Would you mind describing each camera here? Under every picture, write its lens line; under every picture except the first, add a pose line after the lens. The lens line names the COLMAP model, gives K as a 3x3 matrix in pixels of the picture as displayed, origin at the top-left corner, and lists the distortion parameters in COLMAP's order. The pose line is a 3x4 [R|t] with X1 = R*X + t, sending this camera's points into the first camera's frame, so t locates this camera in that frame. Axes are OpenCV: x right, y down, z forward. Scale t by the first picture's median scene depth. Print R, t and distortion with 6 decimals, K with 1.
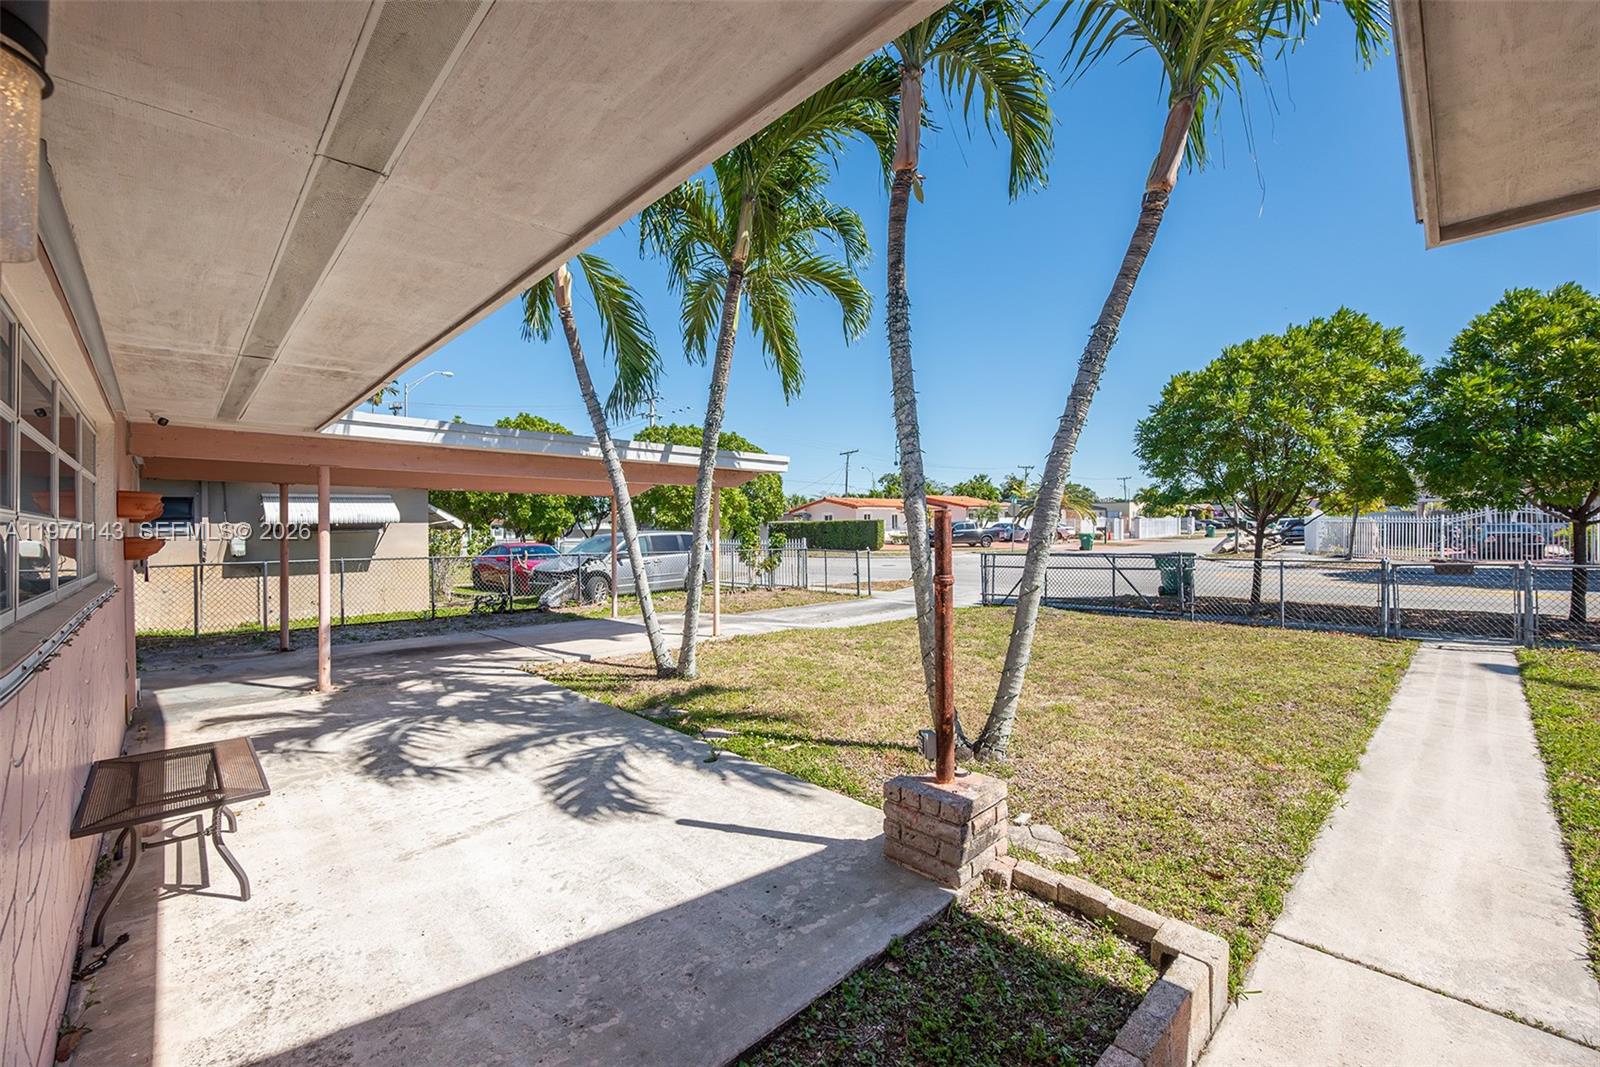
lens RADIAL K [[650.7, 0, 796.9], [0, 650.7, 539.7], [0, 0, 1]] dist [0.014648, 0.000097]
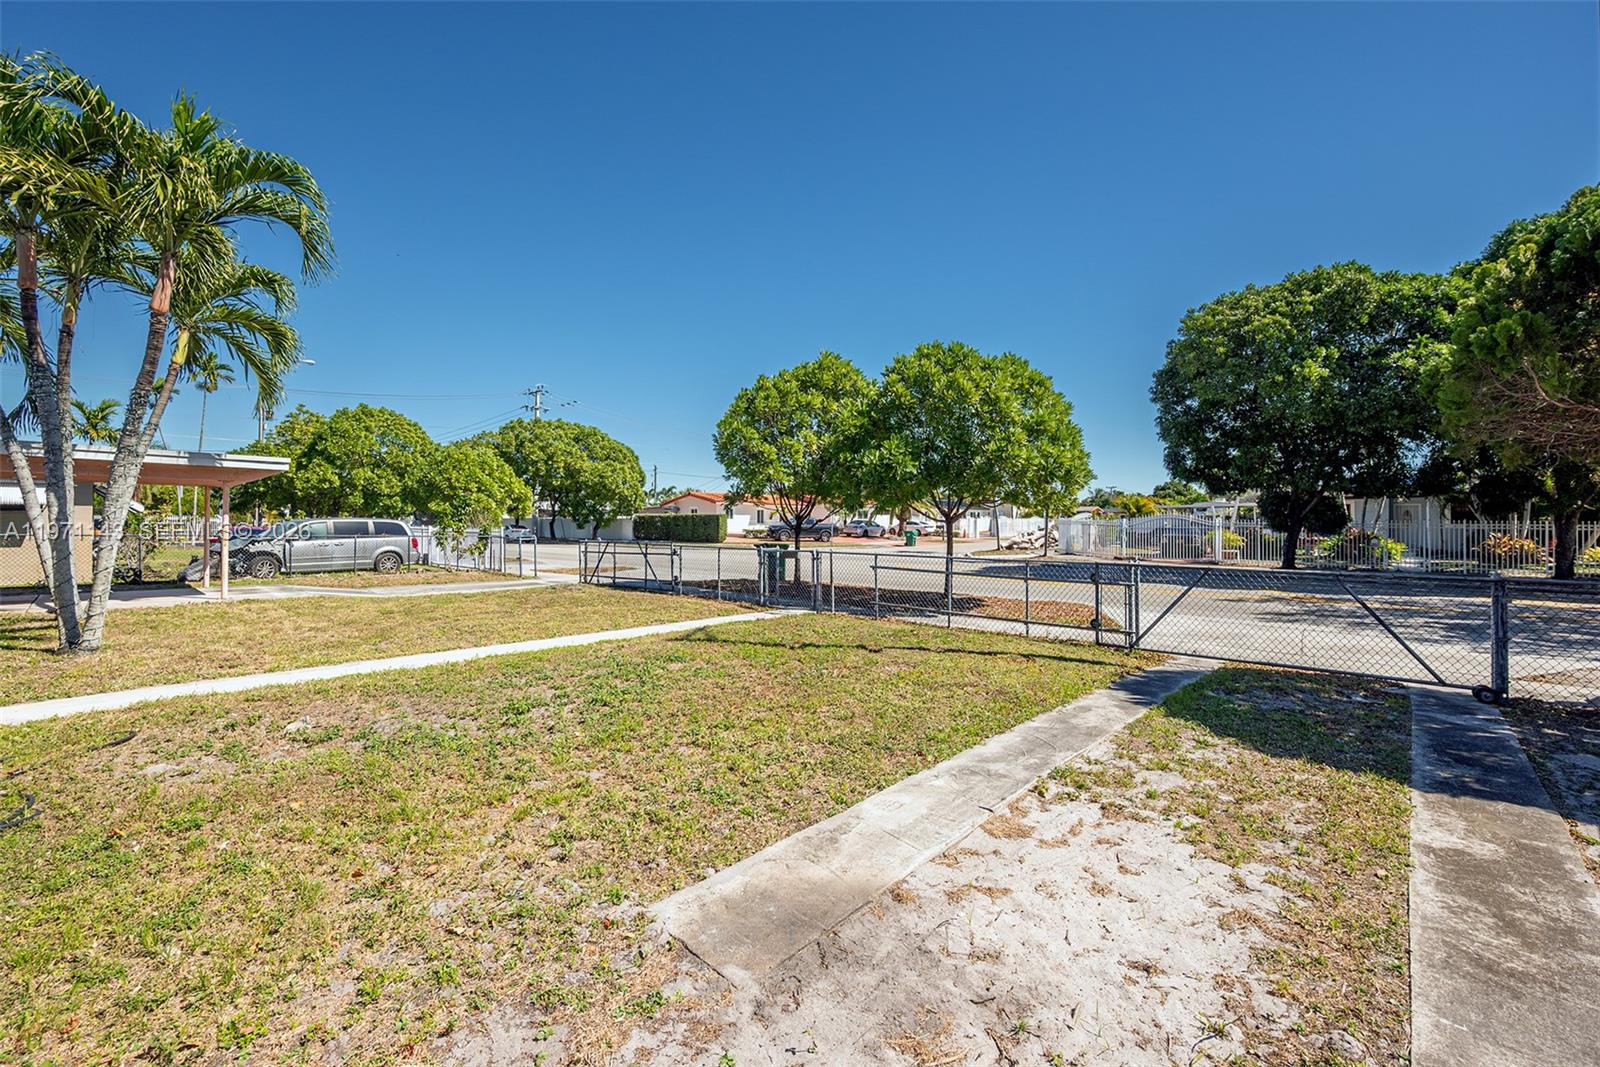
lens RADIAL K [[650.7, 0, 803.8], [0, 650.7, 524.3], [0, 0, 1]] dist [0.014648, 0.000097]
pose [[0.997605, 0.018942, 0.066527, 0.318404], [-0.017824, 0.999690, -0.017368, 0.003141], [-0.066835, 0.016140, 0.997633, -0.114965]]
